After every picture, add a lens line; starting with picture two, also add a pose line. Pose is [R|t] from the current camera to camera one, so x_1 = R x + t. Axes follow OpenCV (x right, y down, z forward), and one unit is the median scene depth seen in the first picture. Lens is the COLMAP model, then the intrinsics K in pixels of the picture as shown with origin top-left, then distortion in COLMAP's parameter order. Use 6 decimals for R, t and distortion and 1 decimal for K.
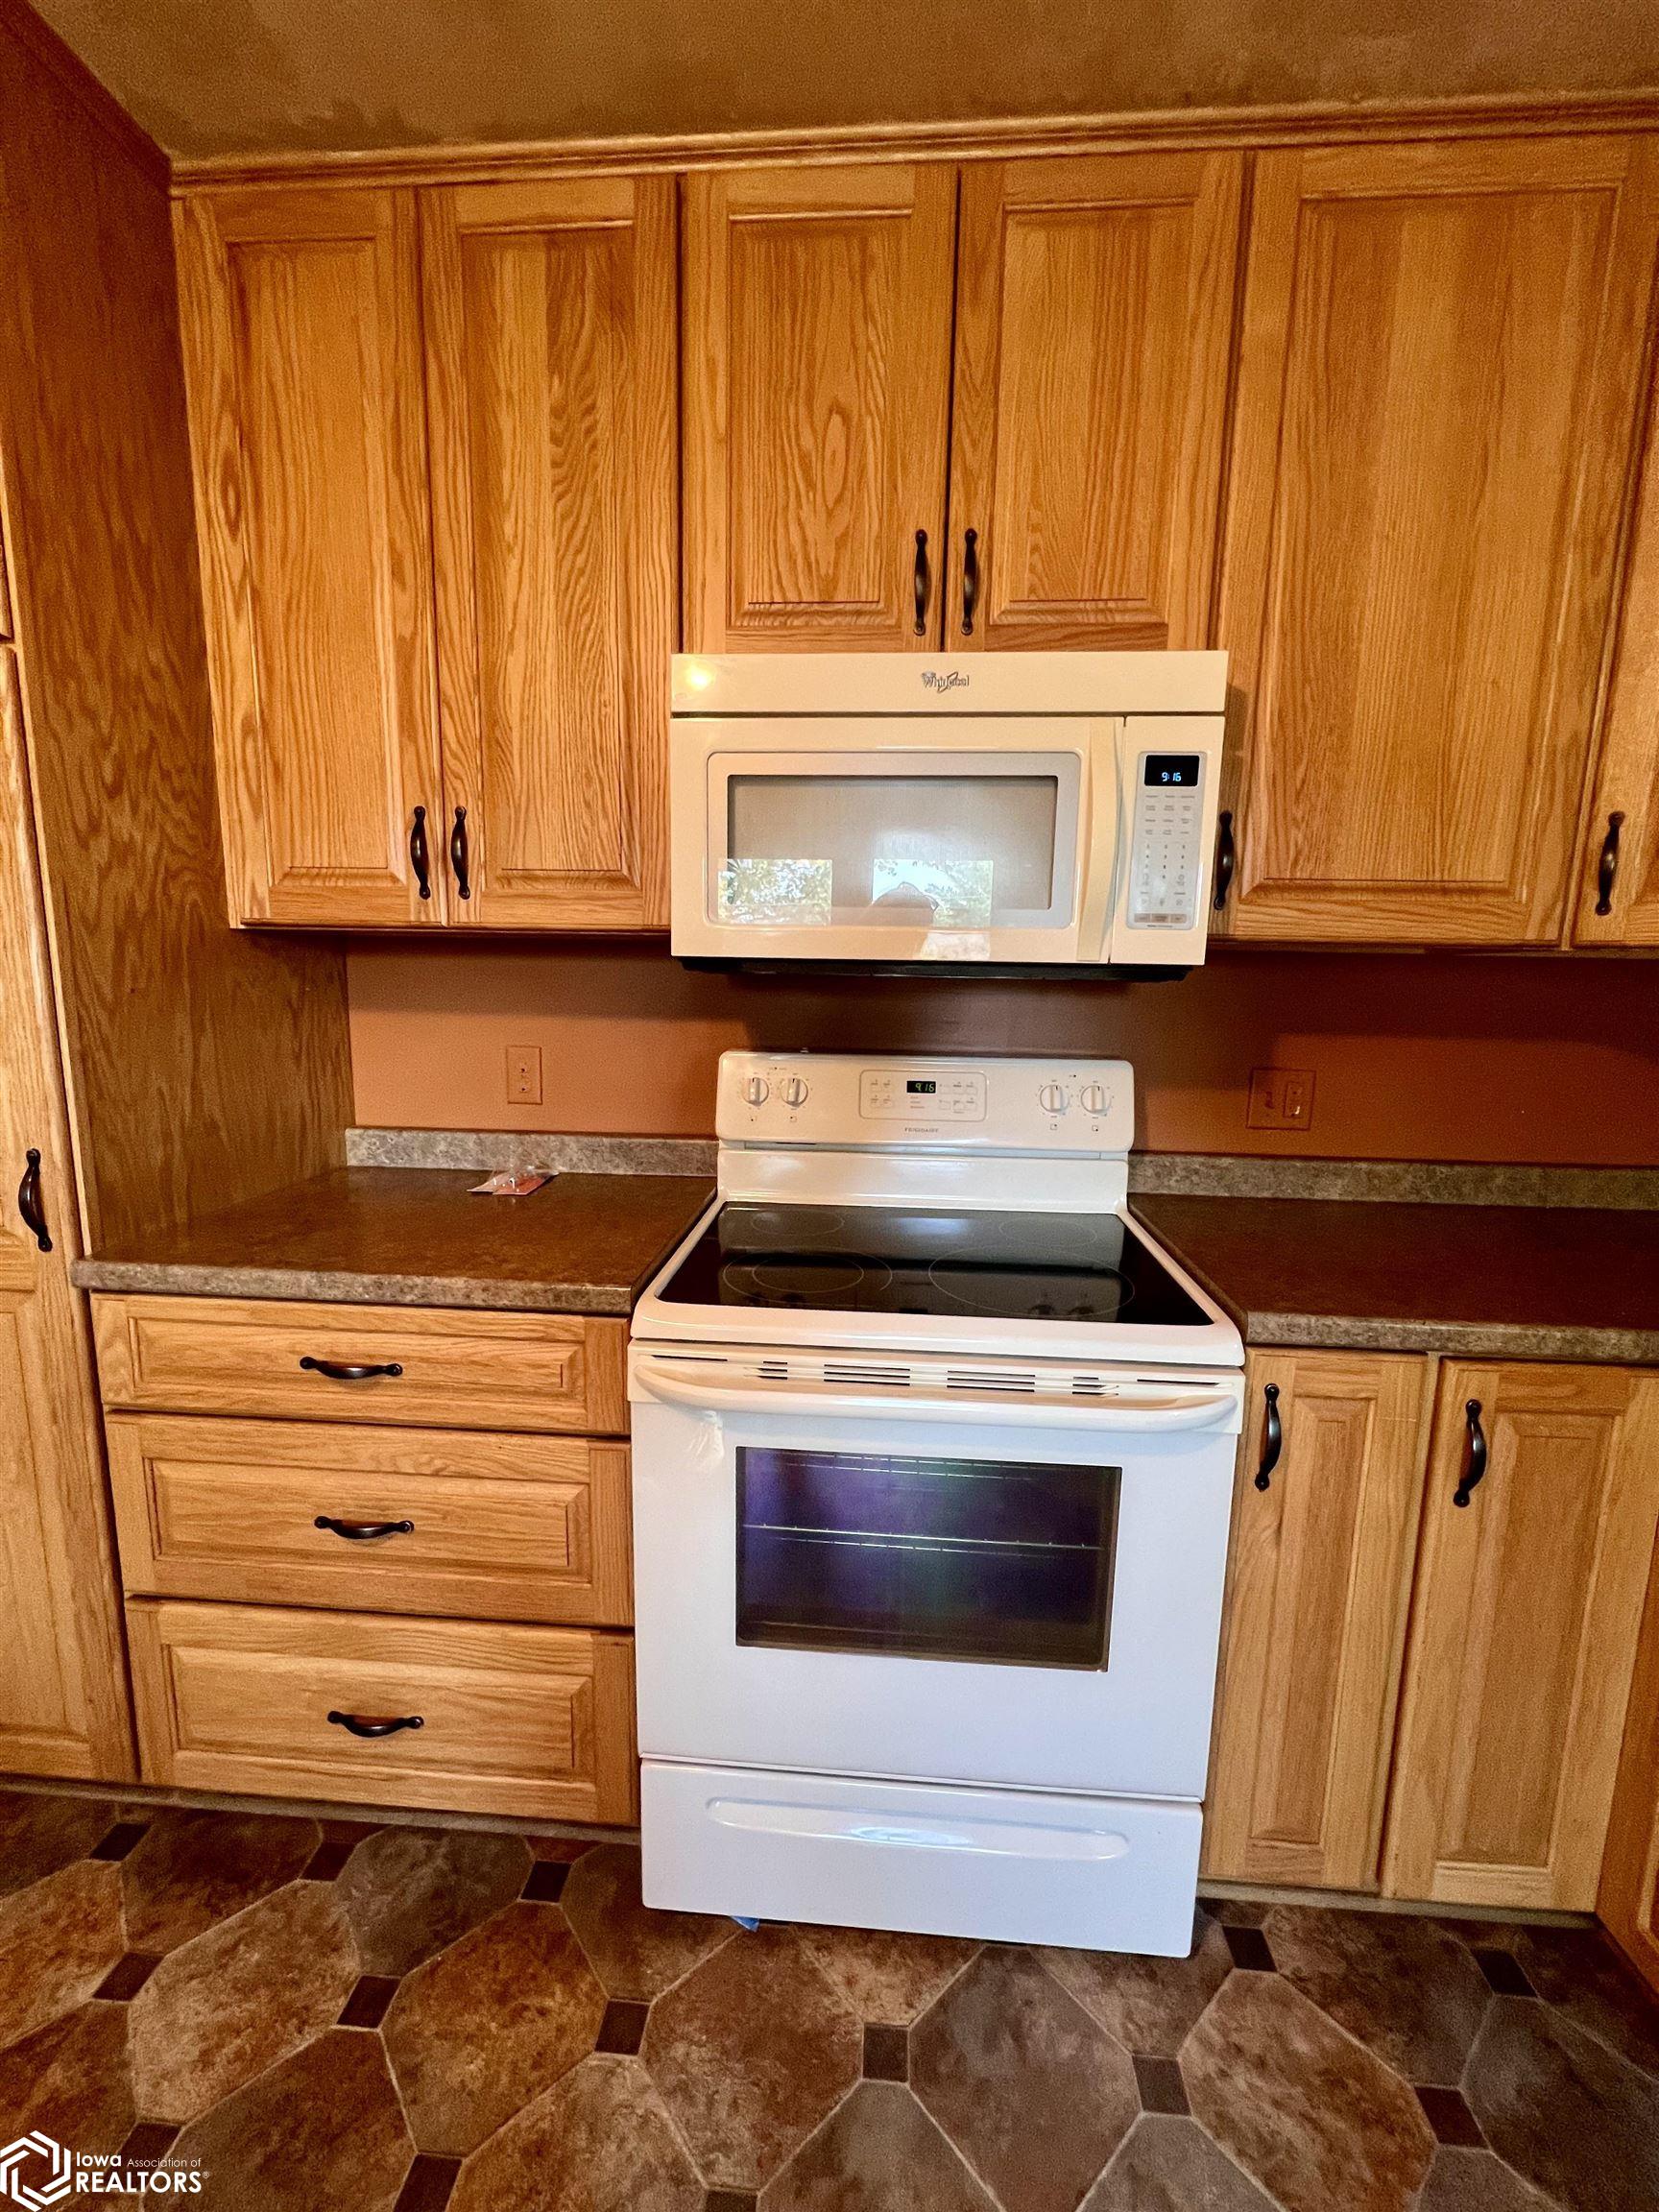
lens RADIAL K [[886.7, 0, 830.4], [0, 886.7, 1107.1], [0, 0, 1]] dist [0.000540, -0.000078]
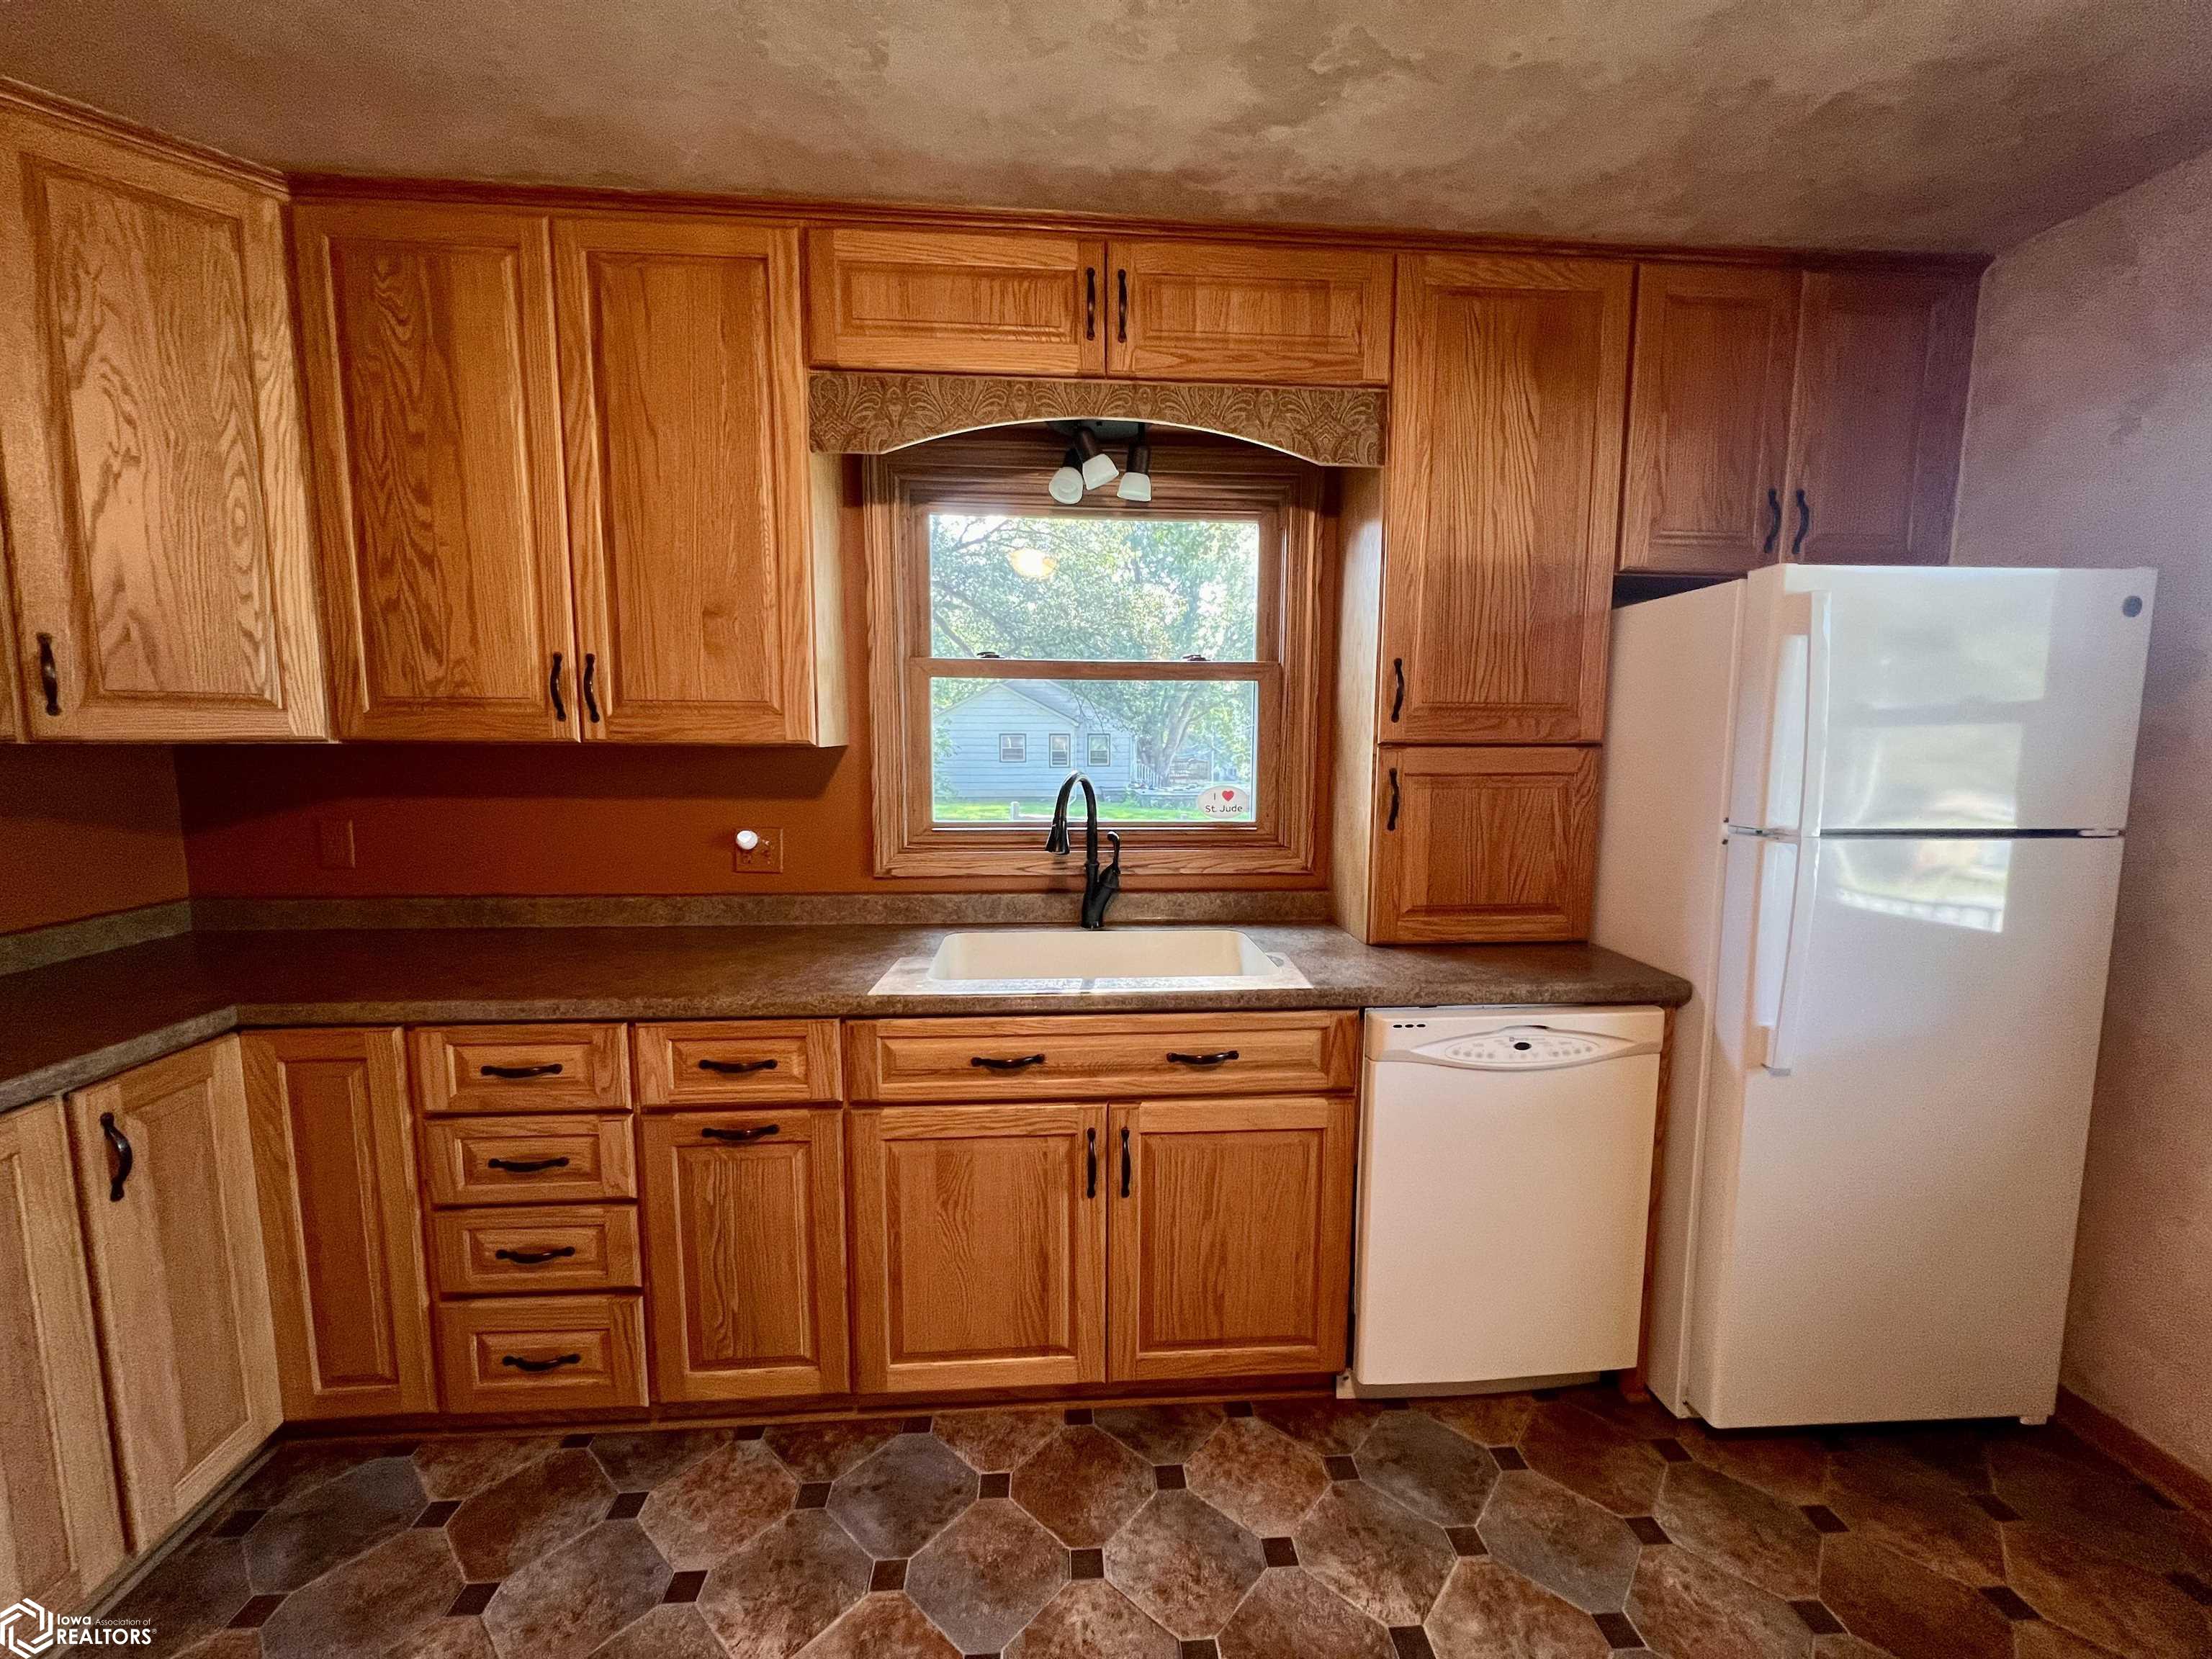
lens RADIAL K [[886.7, 0, 1112.4], [0, 886.7, 826.3], [0, 0, 1]] dist [0.000540, -0.000078]
pose [[-0.142751, -0.127543, 0.981506, -0.639968], [0.140925, 0.978940, 0.147706, -0.048122], [-0.979675, 0.159404, -0.121770, -0.293483]]
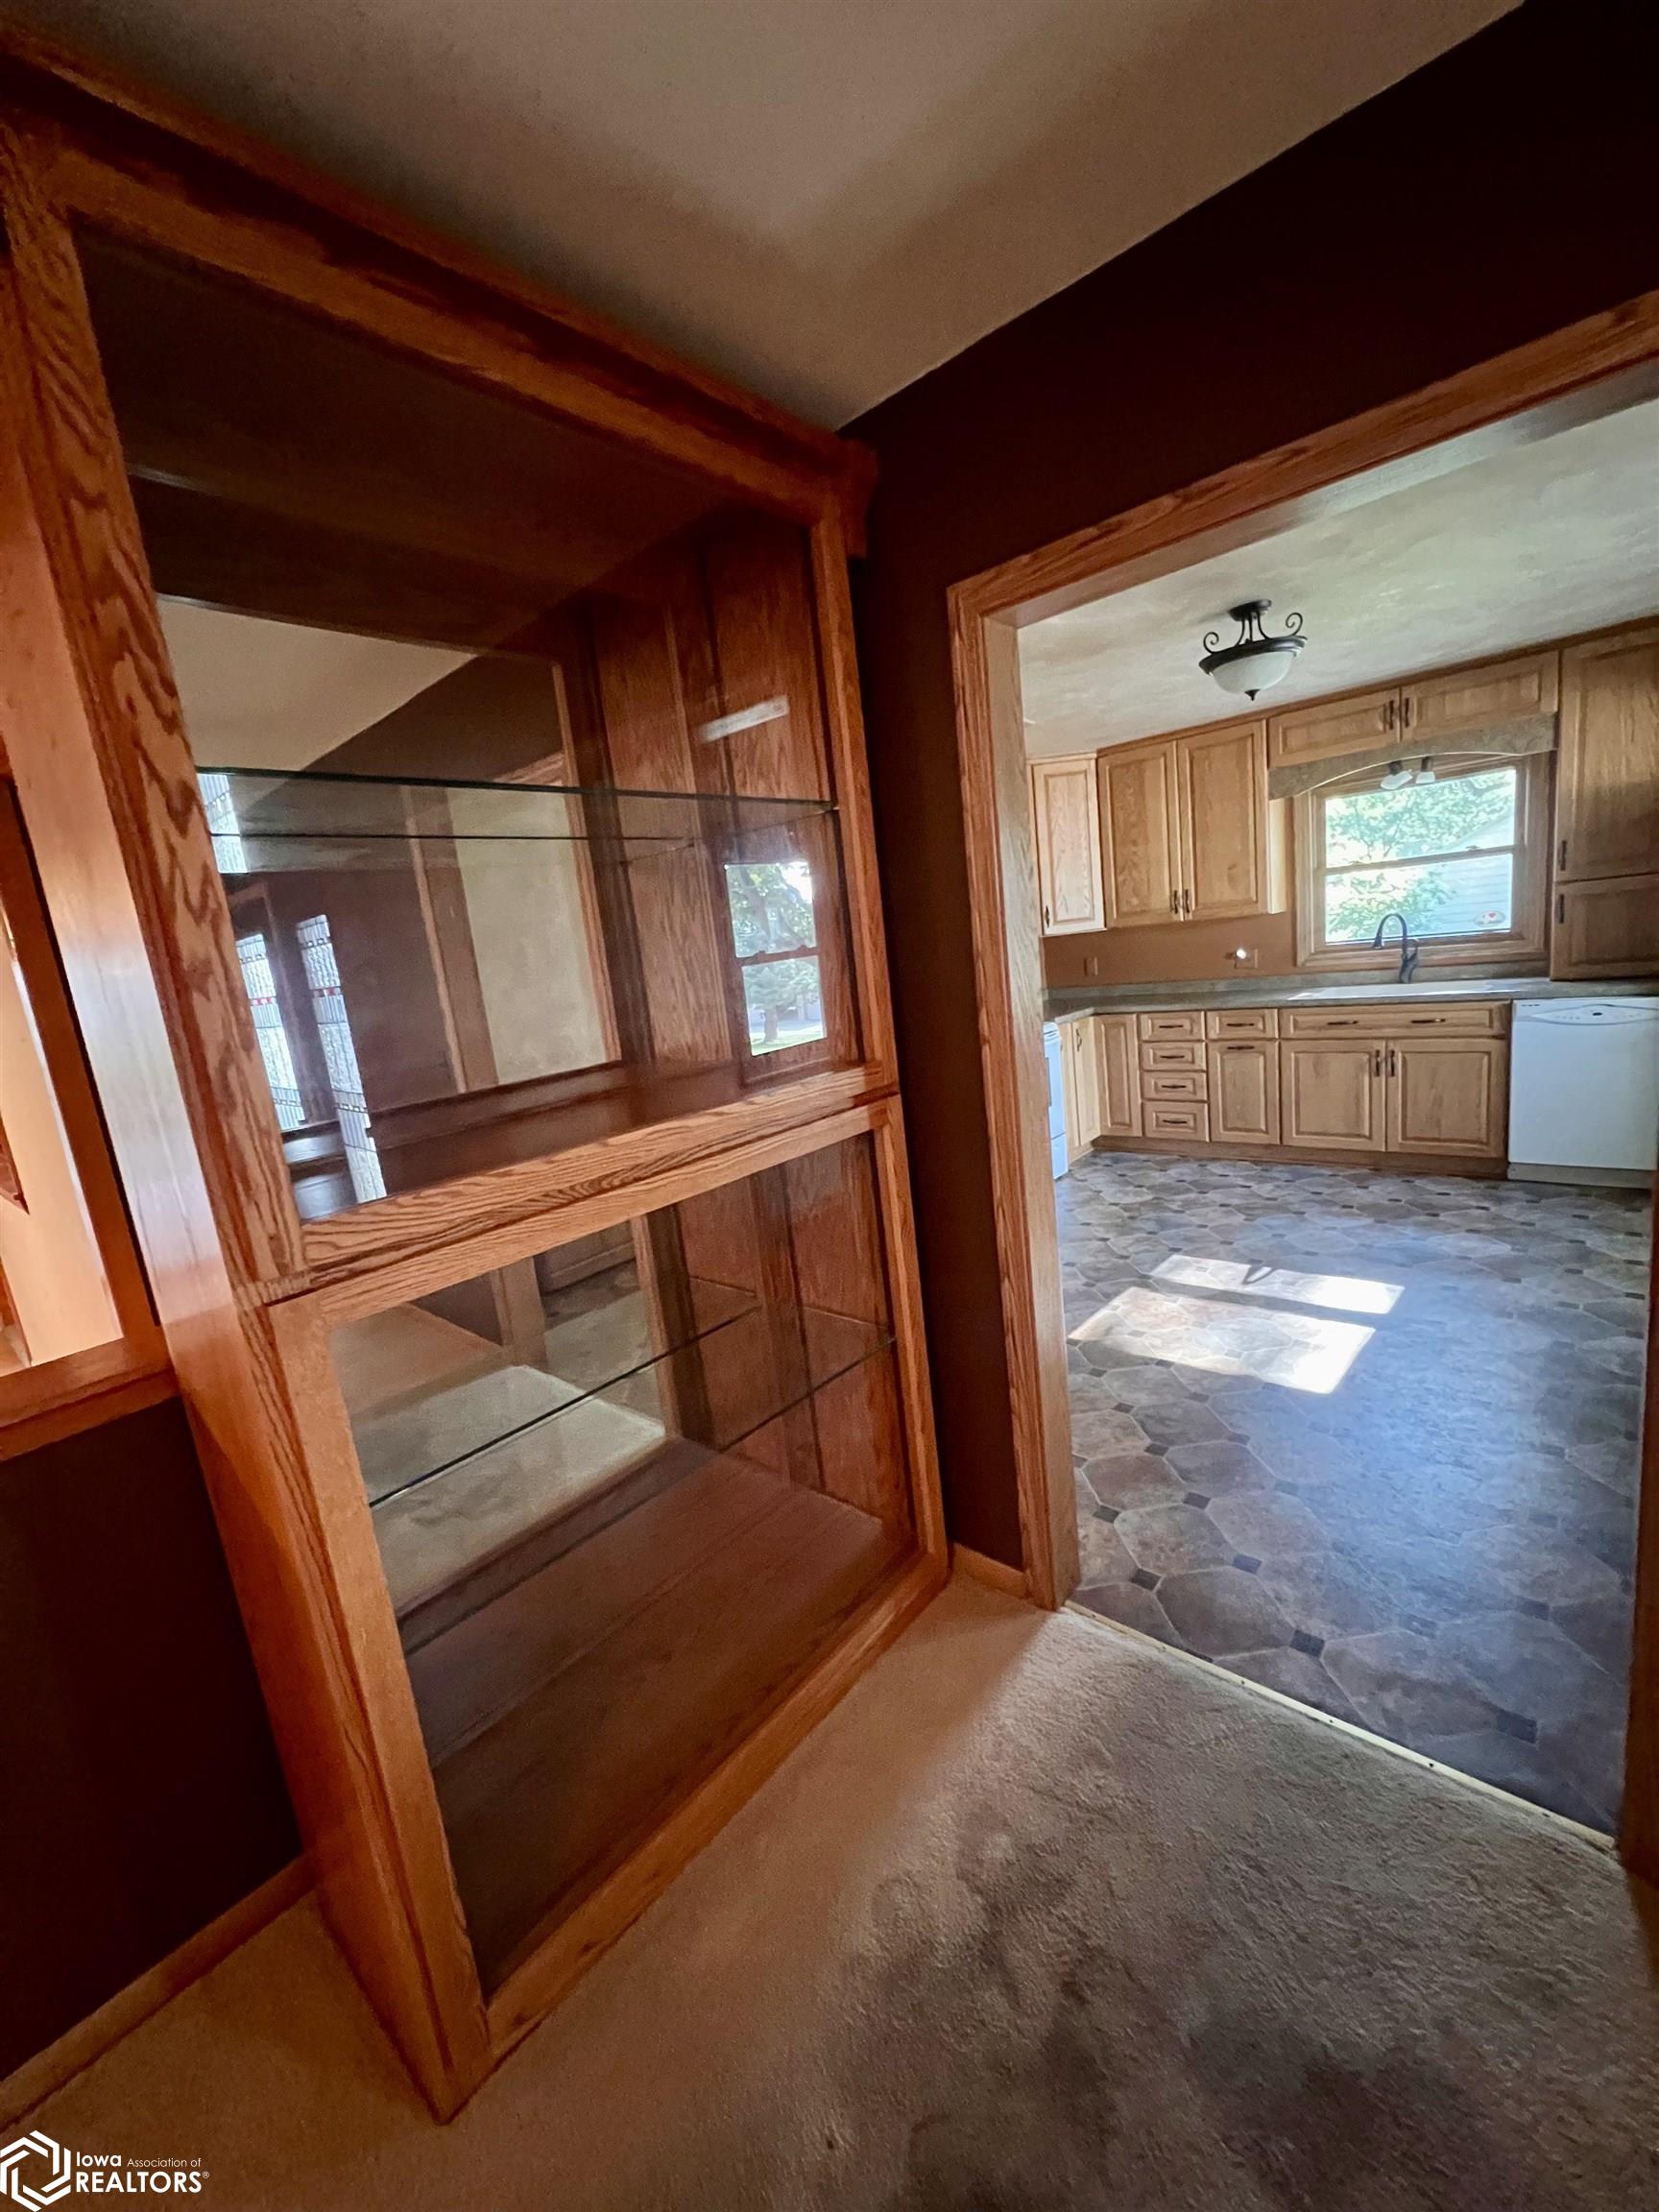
lens RADIAL K [[886.7, 0, 823.8], [0, 886.7, 1110.9], [0, 0, 1]] dist [0.000540, -0.000078]
pose [[0.592836, -0.236156, 0.769919, -3.973189], [0.243334, 0.963879, 0.108282, -0.101721], [-0.767681, 0.123154, 0.628888, -0.947573]]
